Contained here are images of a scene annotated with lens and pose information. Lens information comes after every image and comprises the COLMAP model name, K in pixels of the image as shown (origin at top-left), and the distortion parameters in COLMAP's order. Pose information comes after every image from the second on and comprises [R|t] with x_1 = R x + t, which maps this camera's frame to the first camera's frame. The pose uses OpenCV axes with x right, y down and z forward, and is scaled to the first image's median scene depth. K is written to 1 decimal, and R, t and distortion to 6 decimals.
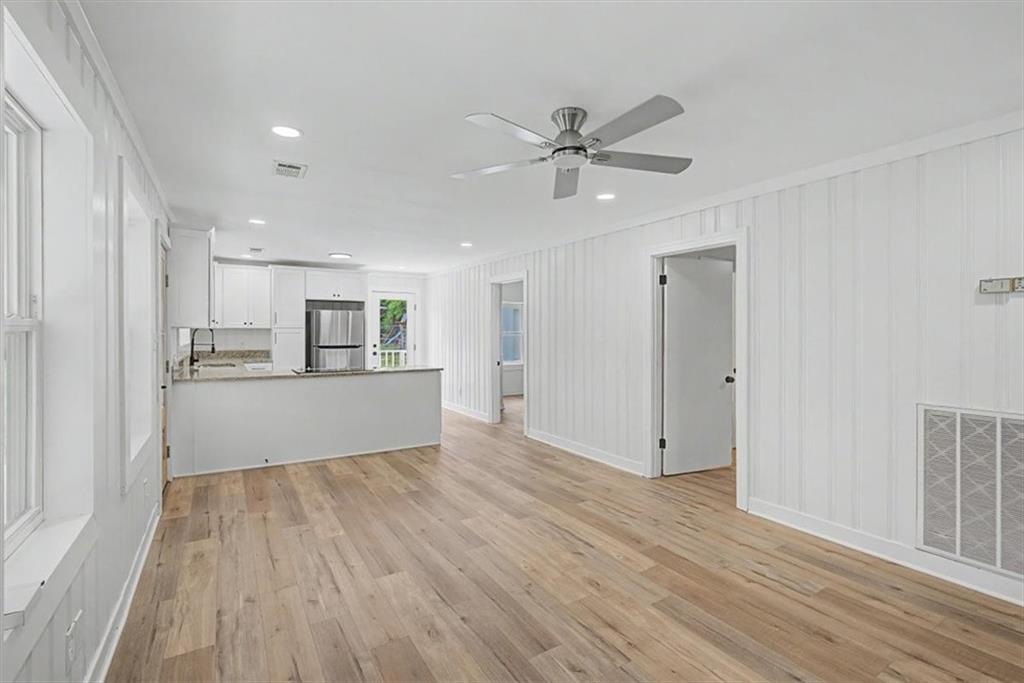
lens RADIAL K [[468.2, 0, 509.0], [0, 468.2, 327.5], [0, 0, 1]] dist [-0.007363, -0.000072]
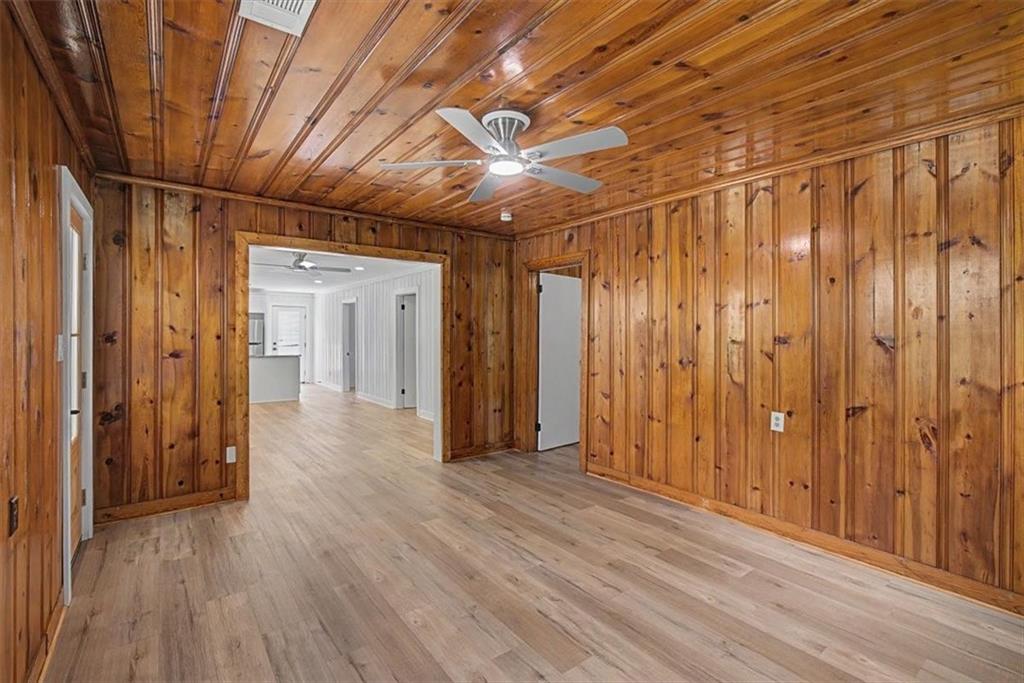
lens RADIAL K [[463.0, 0, 512.0], [0, 463.0, 341.5], [0, 0, 1]] dist [-0.001037, 0.000277]
pose [[0.995274, 0.002675, 0.097072, 0.626894], [-0.004701, 0.999776, 0.020643, -0.002415], [-0.096995, -0.021002, 0.995063, -1.009471]]
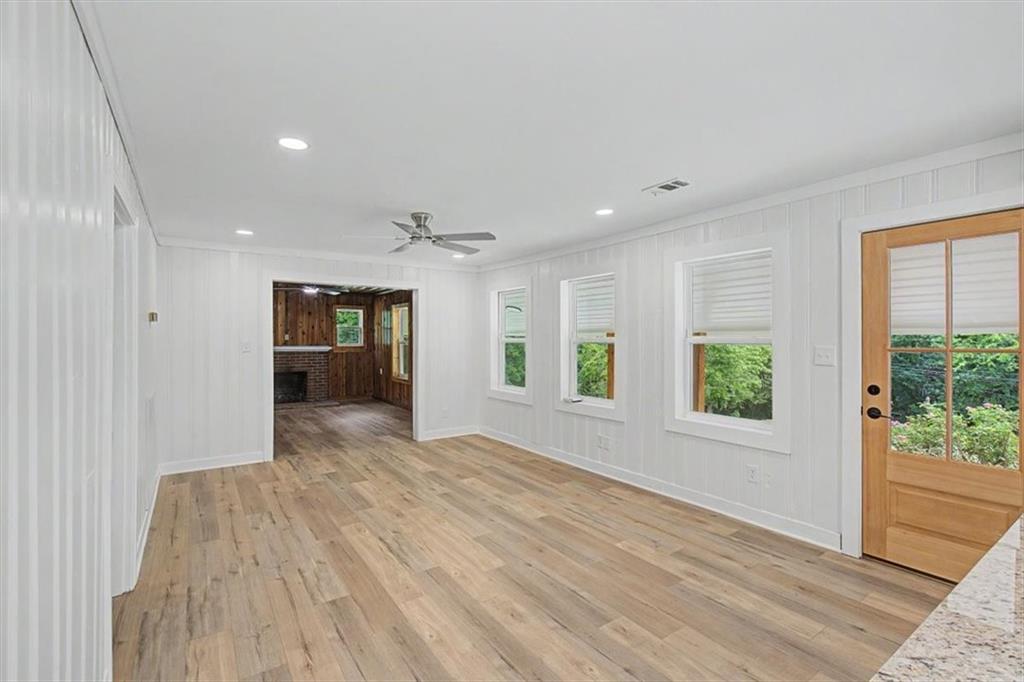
lens RADIAL K [[463.0, 0, 512.0], [0, 463.0, 341.0], [0, 0, 1]] dist [-0.001037, 0.000277]
pose [[-0.998366, 0.002312, -0.057093, -0.055395], [0.002384, 0.999996, -0.001193, -0.001168], [0.057090, -0.001327, -0.998368, 1.532445]]
